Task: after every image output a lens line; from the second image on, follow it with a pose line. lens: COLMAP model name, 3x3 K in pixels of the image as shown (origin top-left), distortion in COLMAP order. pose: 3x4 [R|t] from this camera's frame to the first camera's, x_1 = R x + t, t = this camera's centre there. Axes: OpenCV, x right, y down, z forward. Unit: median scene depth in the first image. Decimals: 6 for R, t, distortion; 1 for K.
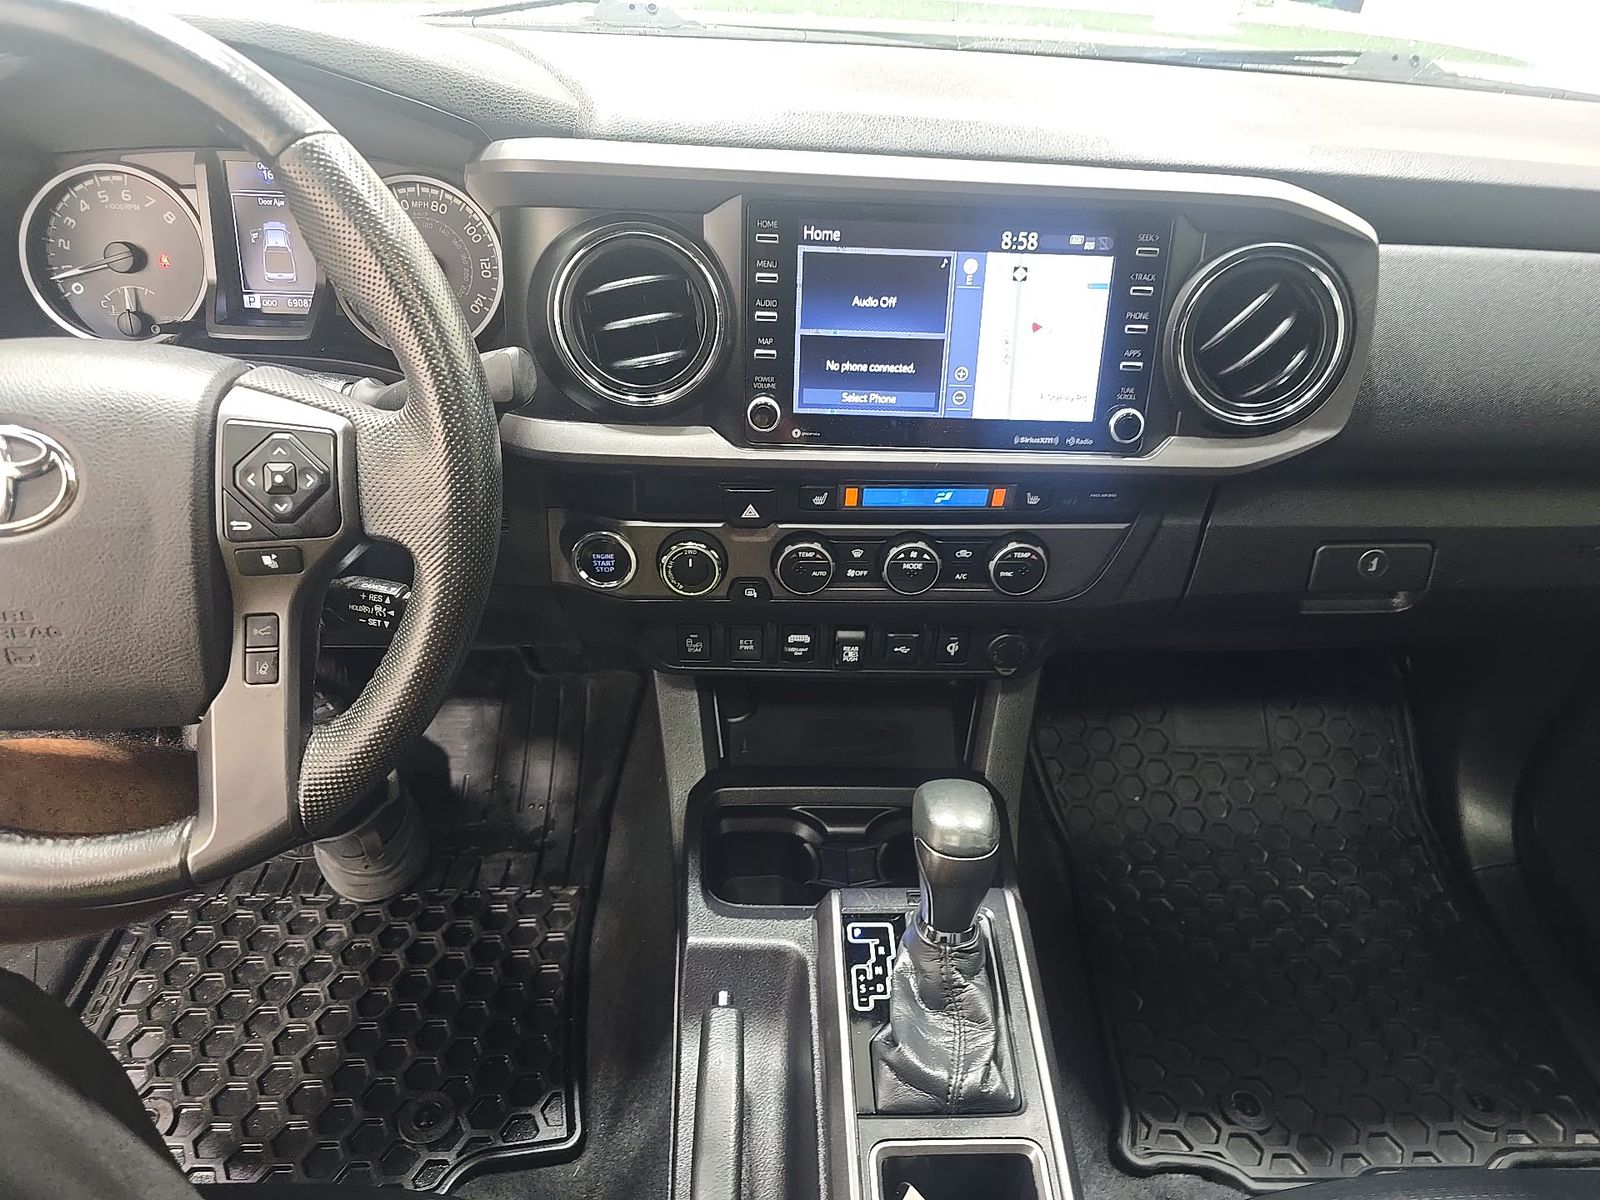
lens RADIAL K [[1062.2, 0, 798.7], [0, 1062.2, 601.6], [0, 0, 1]] dist [0.024038, -0.024096]
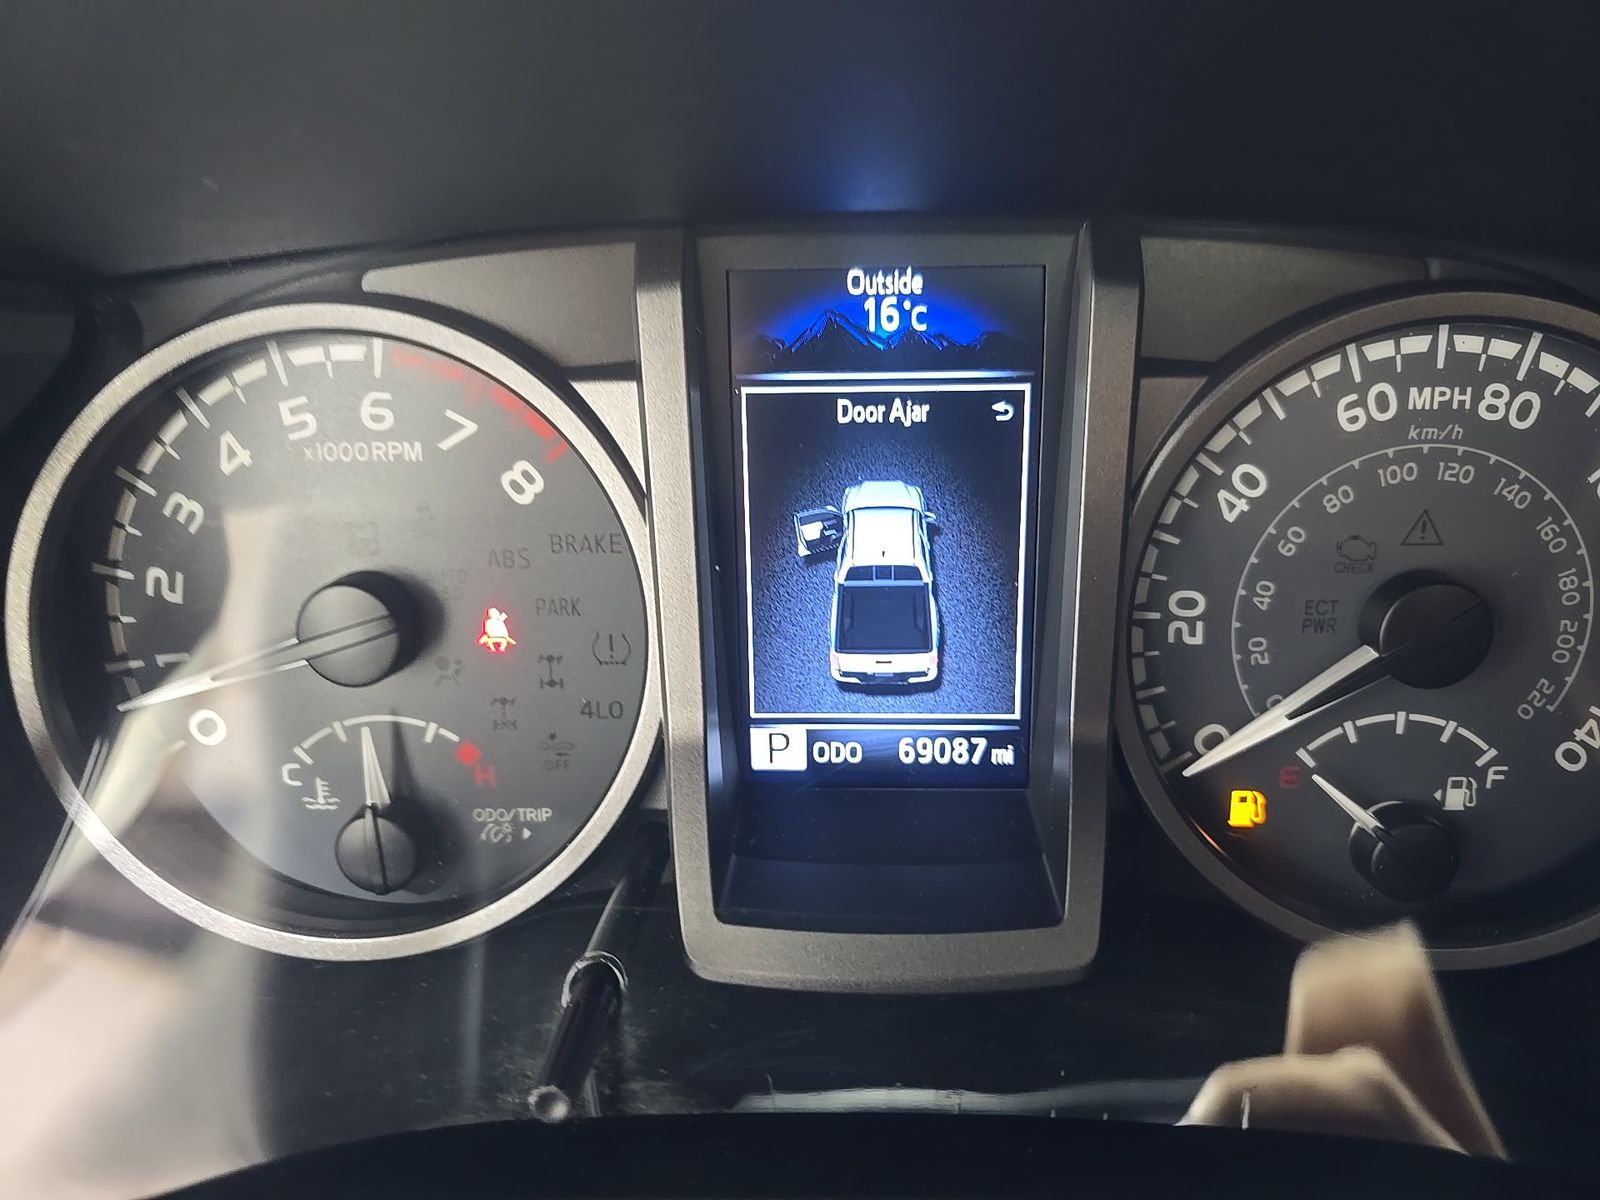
lens RADIAL K [[1062.2, 0, 800.5], [0, 1062.2, 593.7], [0, 0, 1]] dist [0.024038, -0.024096]
pose [[0.994458, -0.016154, -0.103883, -0.533336], [0.008325, 0.997122, -0.075361, -0.337167], [0.104801, 0.074079, 0.991730, 0.802063]]
